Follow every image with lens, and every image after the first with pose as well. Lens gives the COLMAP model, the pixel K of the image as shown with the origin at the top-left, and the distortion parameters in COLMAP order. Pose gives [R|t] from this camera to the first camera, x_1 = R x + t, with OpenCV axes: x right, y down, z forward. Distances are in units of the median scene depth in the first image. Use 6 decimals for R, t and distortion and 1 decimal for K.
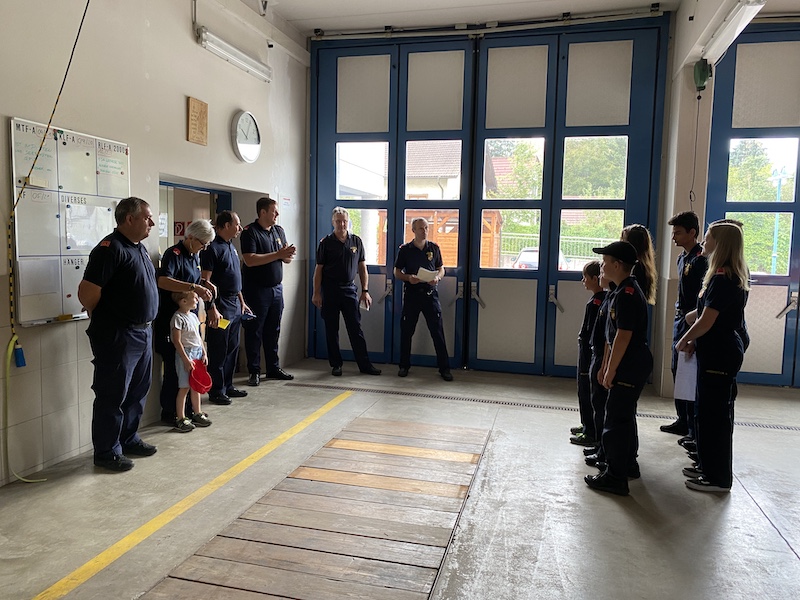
lens RADIAL K [[605.0, 0, 401.4], [0, 605.0, 298.0], [0, 0, 1]] dist [0.012133, -0.011789]
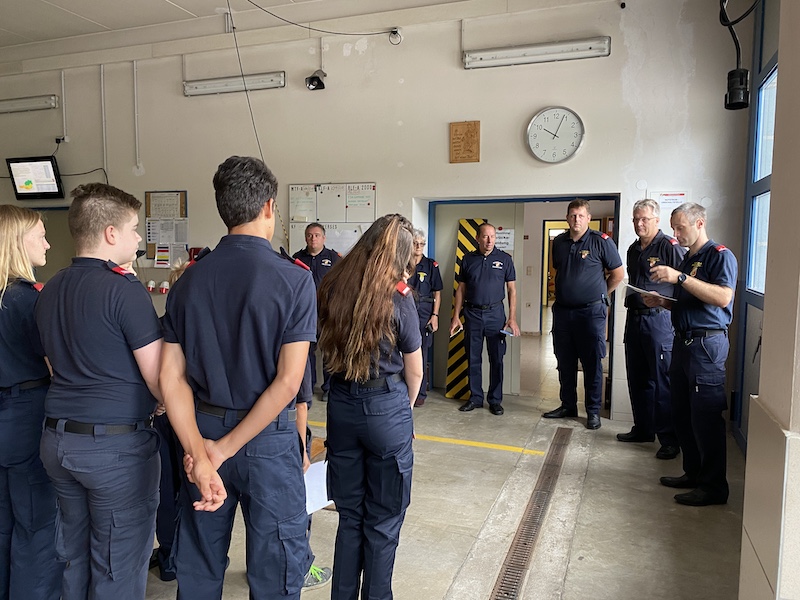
lens RADIAL K [[605.0, 0, 402.1], [0, 605.0, 296.0], [0, 0, 1]] dist [0.012133, -0.011789]
pose [[-0.110461, 0.062708, -0.991900, 0.744923], [-0.098936, 0.992357, 0.073755, -0.084406], [0.988944, 0.106282, -0.103412, 1.000833]]
